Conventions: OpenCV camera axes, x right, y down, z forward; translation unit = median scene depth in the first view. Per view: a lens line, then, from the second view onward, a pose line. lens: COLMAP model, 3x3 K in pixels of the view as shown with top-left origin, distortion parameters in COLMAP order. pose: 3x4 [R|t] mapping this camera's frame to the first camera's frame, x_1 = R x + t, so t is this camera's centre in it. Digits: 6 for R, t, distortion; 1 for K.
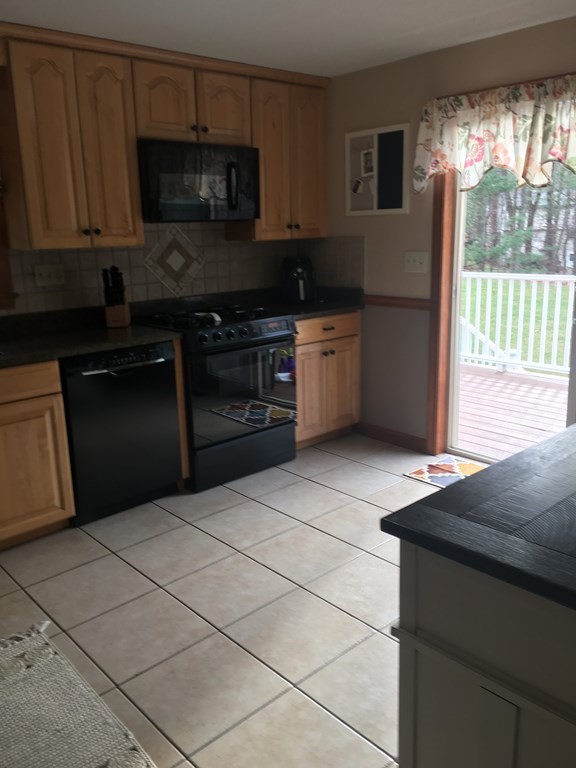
lens RADIAL K [[655.1, 0, 288.0], [0, 655.1, 384.0], [0, 0, 1]] dist [0.094845, -0.127415]
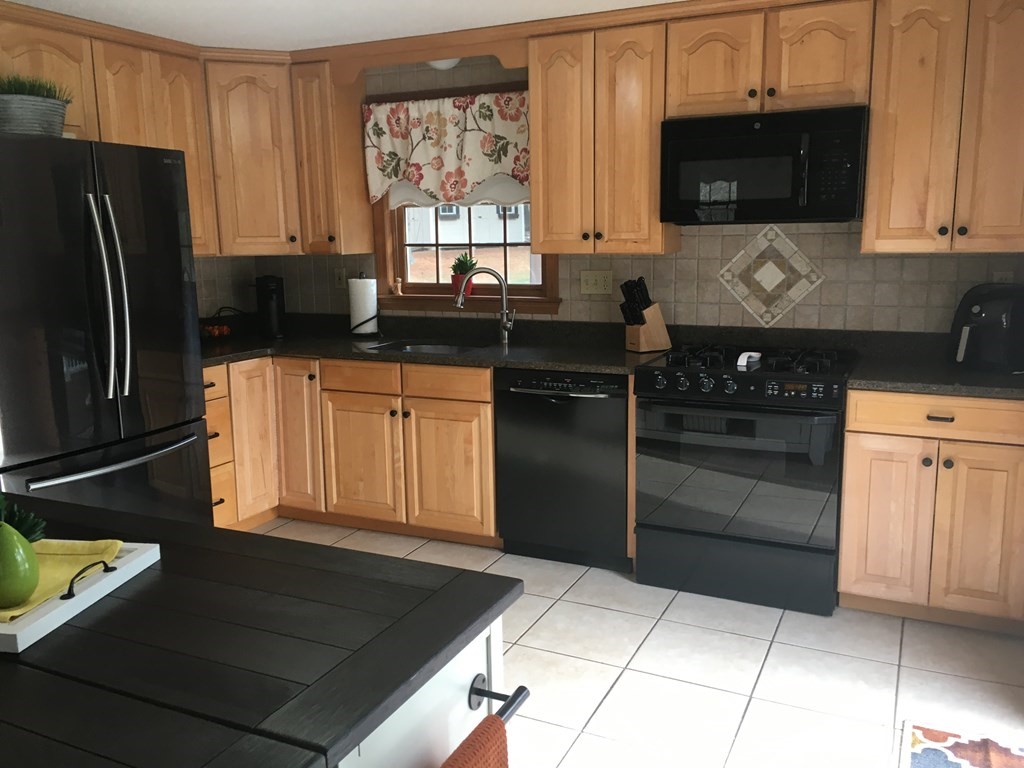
lens RADIAL K [[873.4, 0, 512.0], [0, 873.4, 384.0], [0, 0, 1]] dist [0.094845, -0.127415]
pose [[0.372567, 0.182699, -0.909843, 0.674310], [-0.217582, 0.970297, 0.105742, -0.127769], [0.902137, 0.158570, 0.401253, 0.434436]]
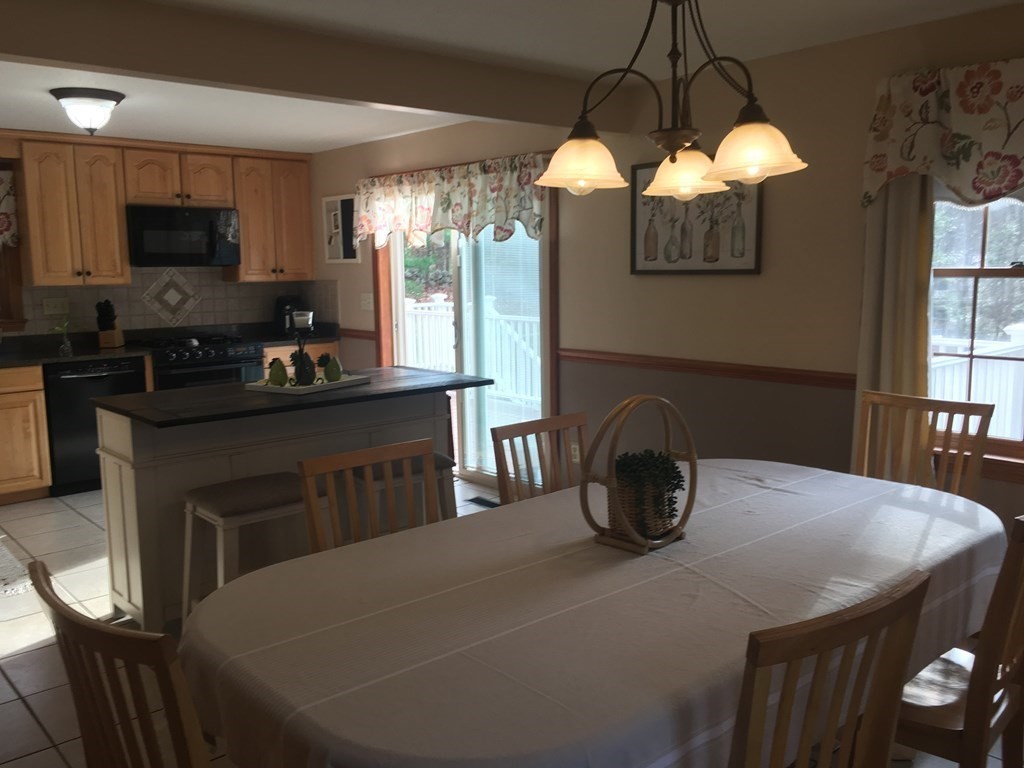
lens RADIAL K [[873.4, 0, 512.0], [0, 873.4, 384.0], [0, 0, 1]] dist [0.094845, -0.127415]
pose [[0.999778, 0.015476, -0.014296, 0.535115], [-0.016844, 0.994729, -0.101144, 0.140773], [0.012655, 0.101362, 0.994769, -0.663857]]
